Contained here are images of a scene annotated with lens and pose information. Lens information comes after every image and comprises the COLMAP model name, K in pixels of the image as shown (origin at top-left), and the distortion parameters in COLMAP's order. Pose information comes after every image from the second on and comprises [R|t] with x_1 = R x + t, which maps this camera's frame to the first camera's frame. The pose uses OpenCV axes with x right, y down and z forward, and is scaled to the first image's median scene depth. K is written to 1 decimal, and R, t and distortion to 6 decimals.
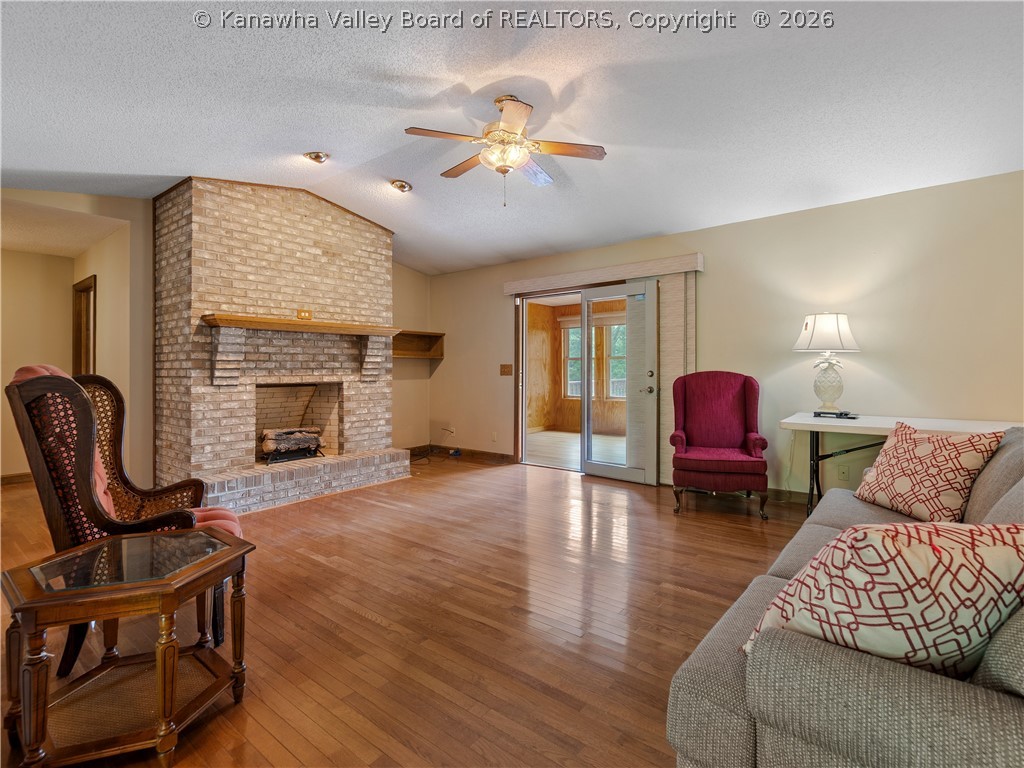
lens RADIAL K [[498.4, 0, 512.0], [0, 498.4, 384.0], [0, 0, 1]] dist [-0.013793, 0.001032]
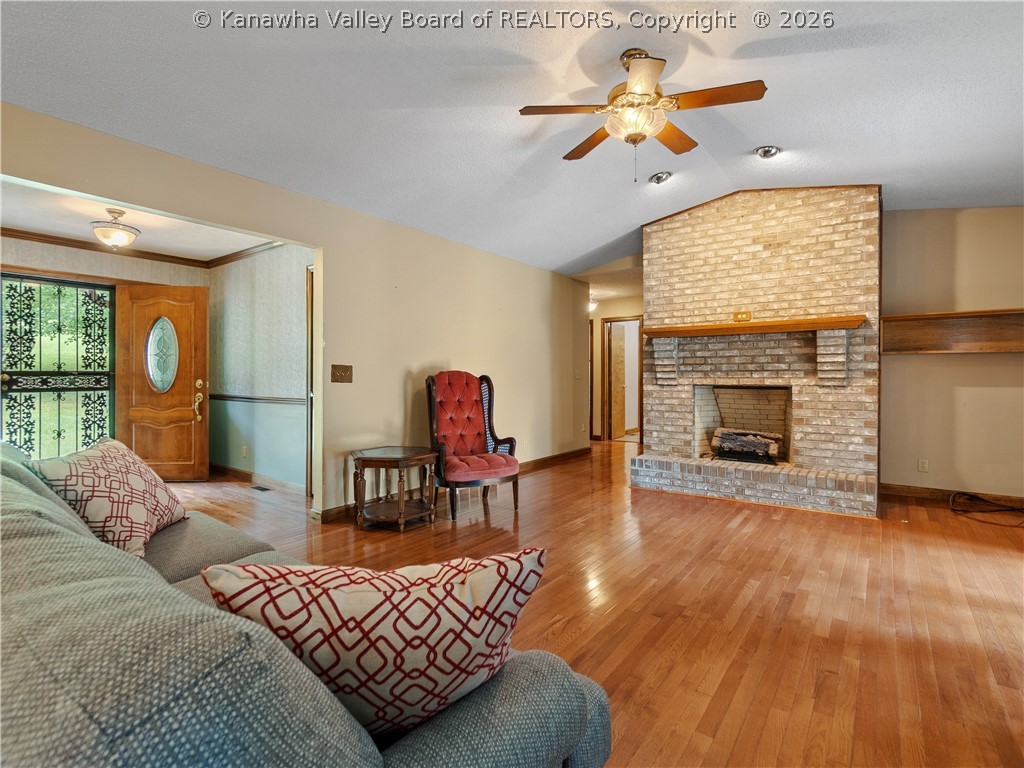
lens RADIAL K [[502.8, 0, 511.9], [0, 502.8, 392.9], [0, 0, 1]] dist [-0.000390, -0.000068]
pose [[0.036496, 0.041450, -0.998474, 0.565074], [-0.024693, 0.998872, 0.040564, -0.016285], [0.999029, 0.023174, 0.037478, 0.497749]]
